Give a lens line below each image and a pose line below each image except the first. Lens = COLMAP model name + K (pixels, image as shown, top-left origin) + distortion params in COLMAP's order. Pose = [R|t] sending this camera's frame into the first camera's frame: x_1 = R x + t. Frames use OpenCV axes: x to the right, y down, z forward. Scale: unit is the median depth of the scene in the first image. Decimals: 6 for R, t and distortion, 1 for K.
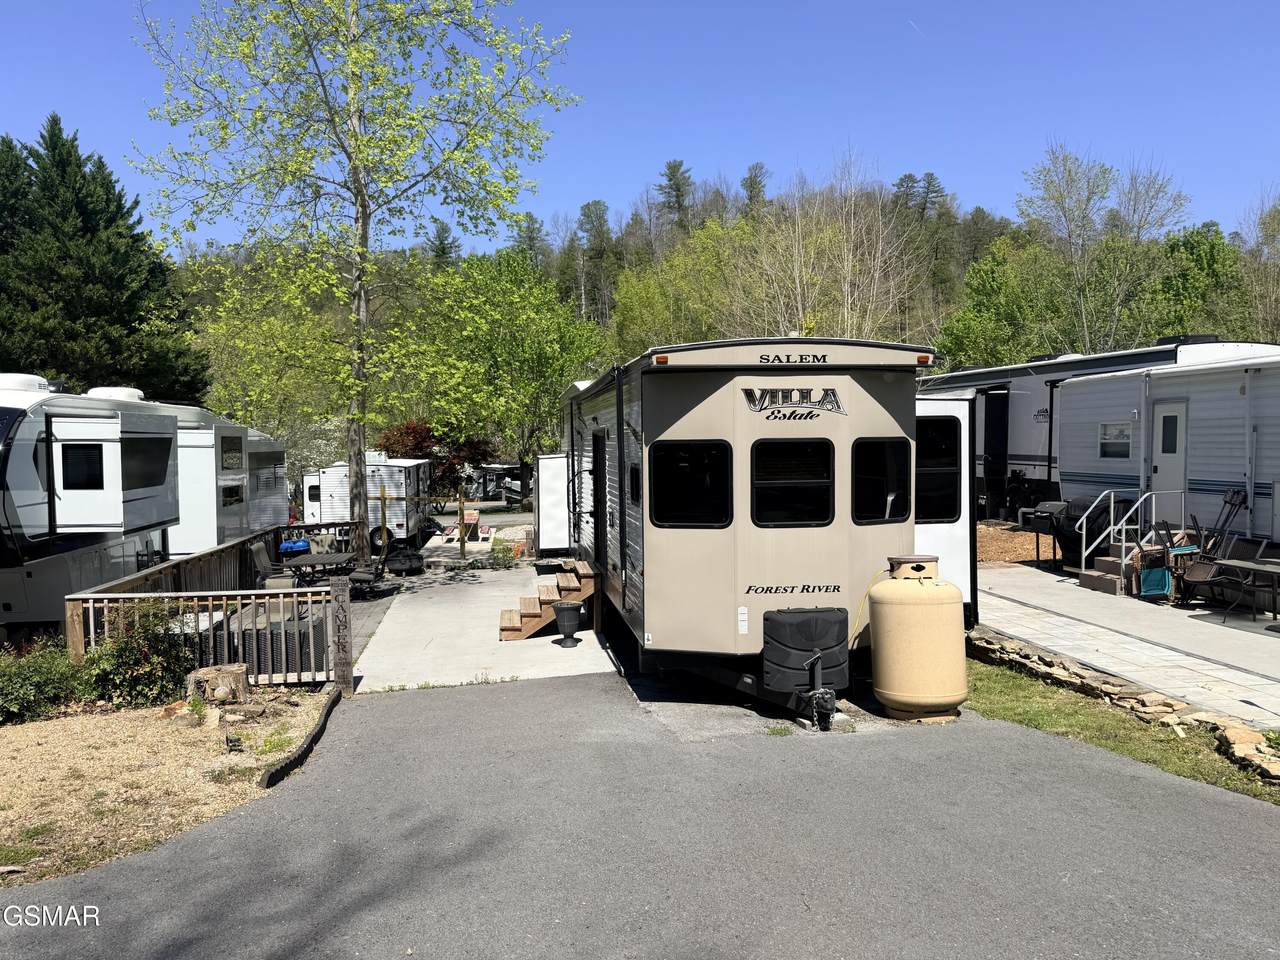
lens RADIAL K [[884.2, 0, 640.0], [0, 884.2, 480.0], [0, 0, 1]] dist [0.134206, -0.207257]
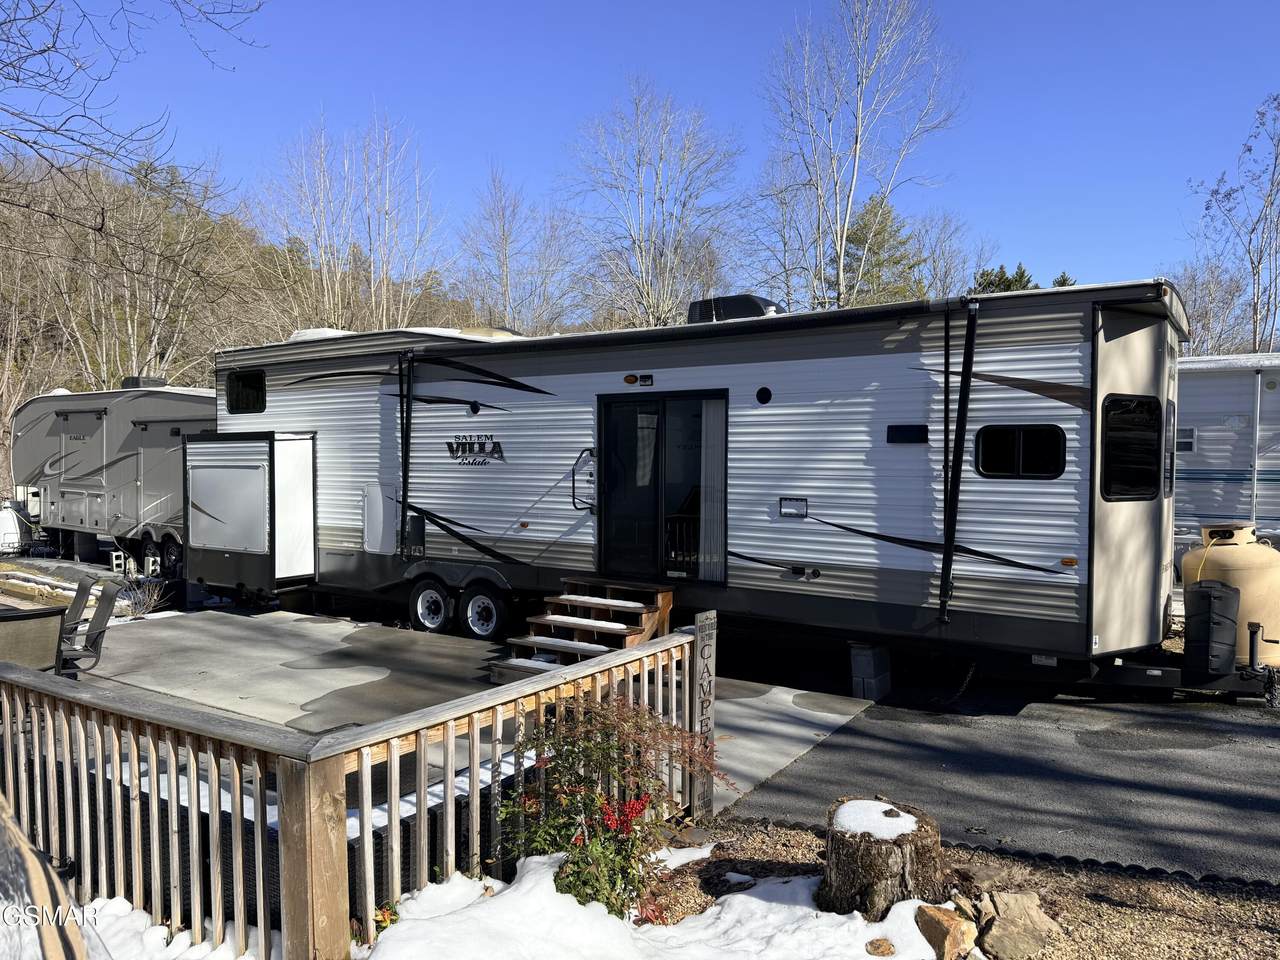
lens RADIAL K [[884.2, 0, 640.0], [0, 884.2, 480.0], [0, 0, 1]] dist [0.134206, -0.207257]
pose [[0.689398, -0.002635, 0.724378, -1.079840], [0.016223, 0.999799, -0.011803, 0.031714], [-0.724201, 0.019888, 0.689302, 1.187502]]
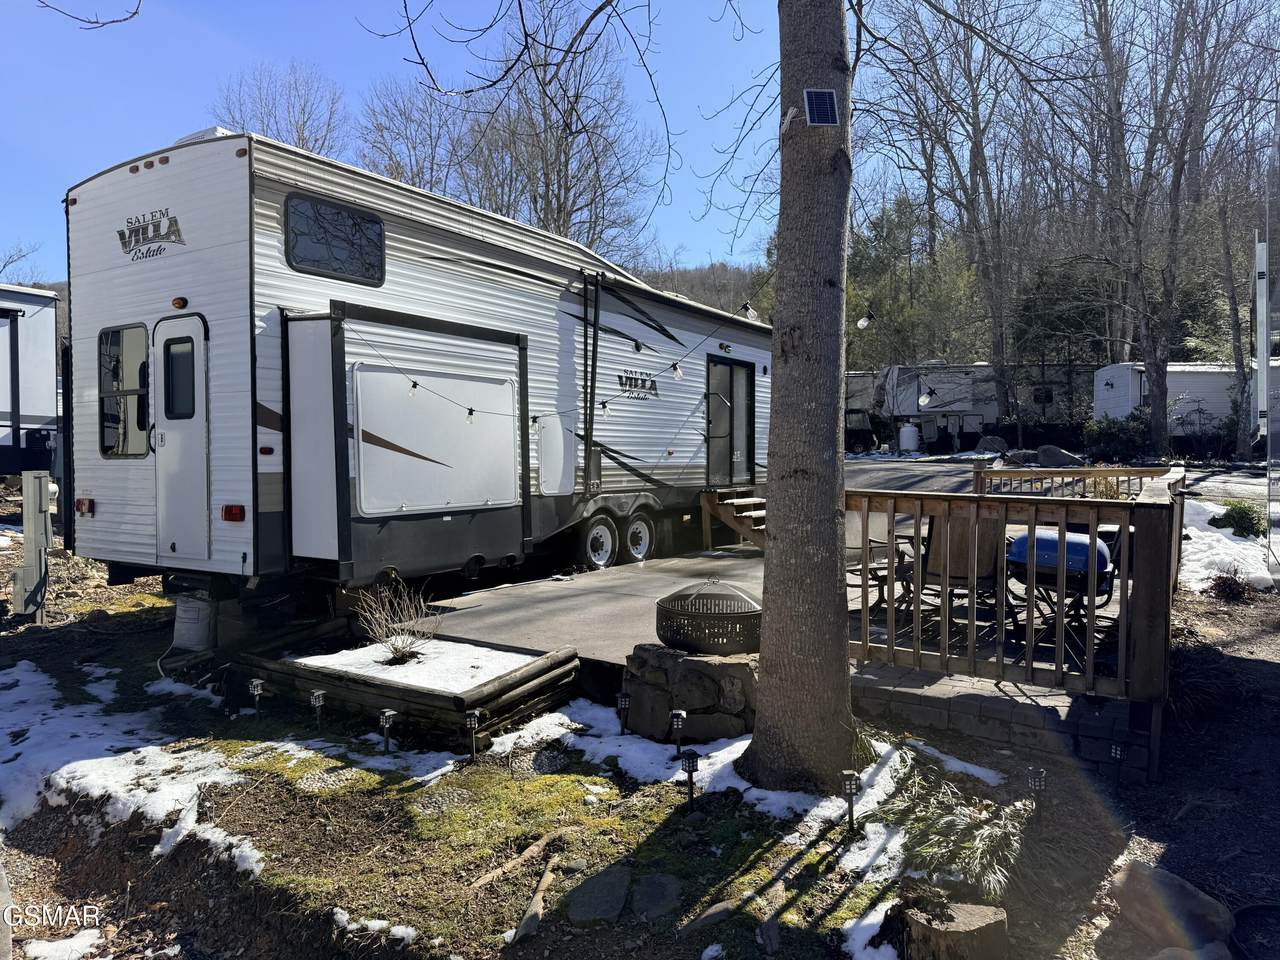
lens RADIAL K [[884.2, 0, 640.0], [0, 884.2, 480.0], [0, 0, 1]] dist [0.134206, -0.207257]
pose [[-0.742698, 0.006685, 0.669594, -1.376044], [0.044291, 0.998251, 0.039160, 0.089739], [-0.668161, 0.058741, -0.741695, 5.195552]]
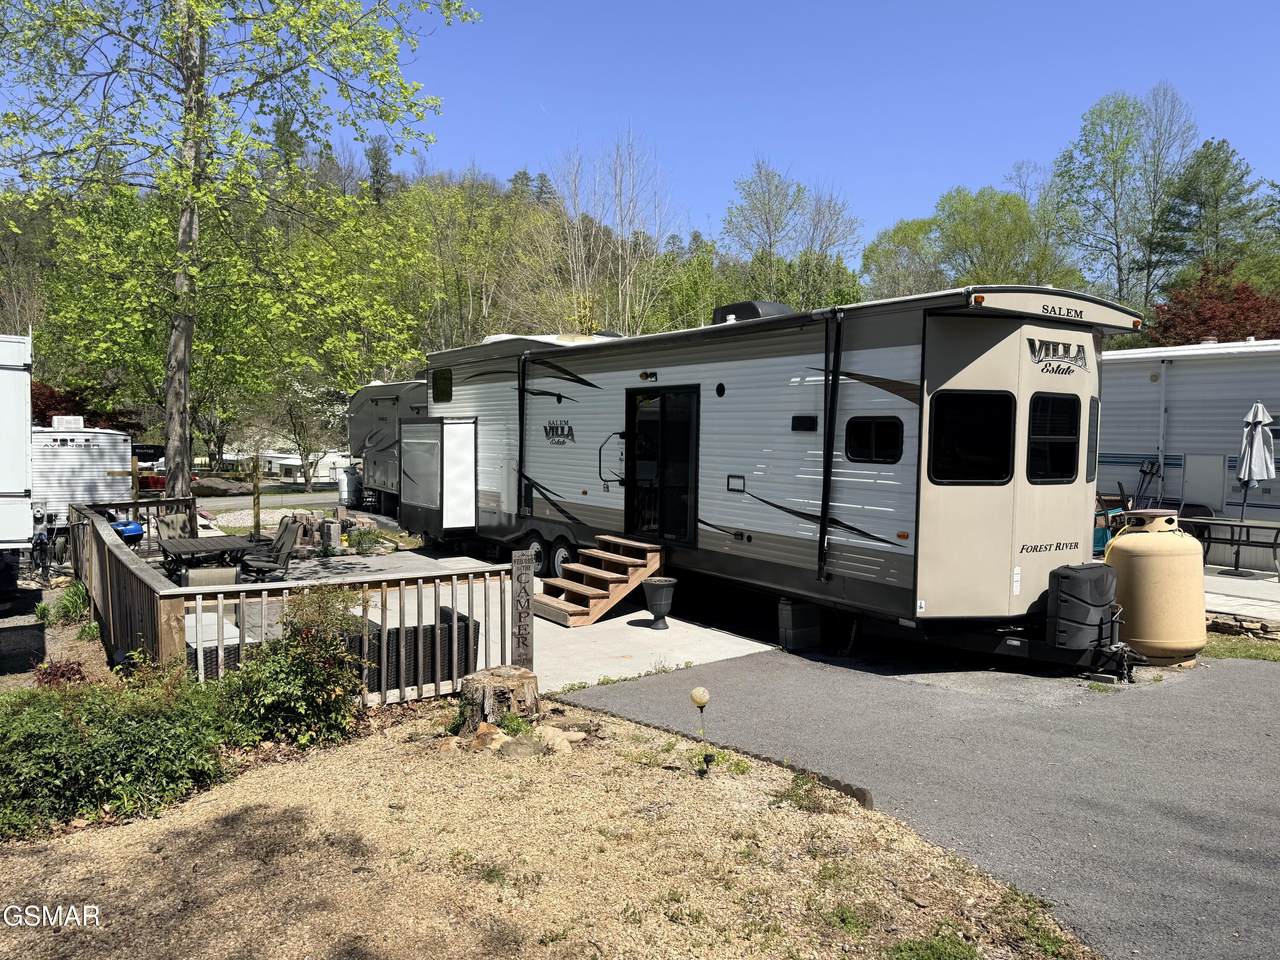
lens RADIAL K [[884.2, 0, 640.0], [0, 884.2, 480.0], [0, 0, 1]] dist [0.134206, -0.207257]
pose [[0.907123, 0.003527, 0.420851, -0.652741], [-0.008904, 0.999902, 0.010813, 0.041597], [-0.420772, -0.013556, 0.907065, 0.286702]]
